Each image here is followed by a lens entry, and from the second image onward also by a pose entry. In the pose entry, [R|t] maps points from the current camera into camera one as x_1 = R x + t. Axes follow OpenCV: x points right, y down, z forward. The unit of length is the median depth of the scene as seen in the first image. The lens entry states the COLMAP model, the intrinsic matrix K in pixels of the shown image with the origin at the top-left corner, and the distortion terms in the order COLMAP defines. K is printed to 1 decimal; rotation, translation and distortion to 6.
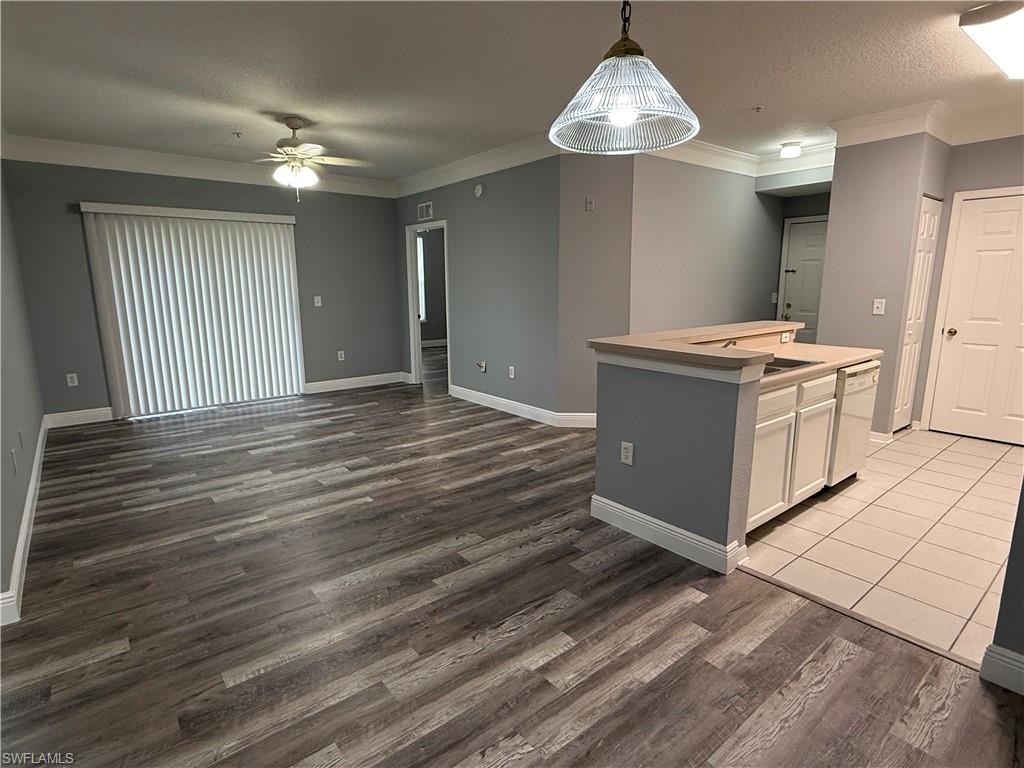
lens RADIAL K [[533.9, 0, 512.0], [0, 533.9, 384.0], [0, 0, 1]] dist [-0.001664, -0.000266]
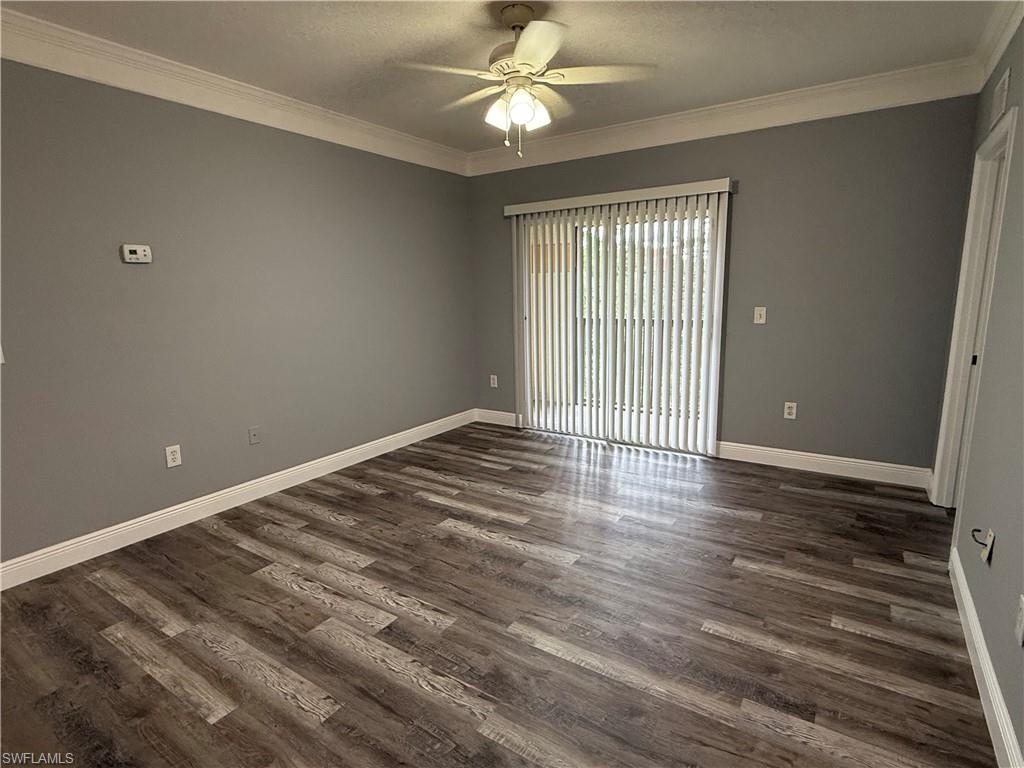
lens RADIAL K [[533.9, 0, 512.0], [0, 533.9, 384.0], [0, 0, 1]] dist [-0.001664, -0.000266]
pose [[0.297146, 0.171747, -0.939259, 0.216534], [-0.158370, 0.978930, 0.128899, -0.183772], [0.941607, 0.110449, 0.318085, 0.907654]]
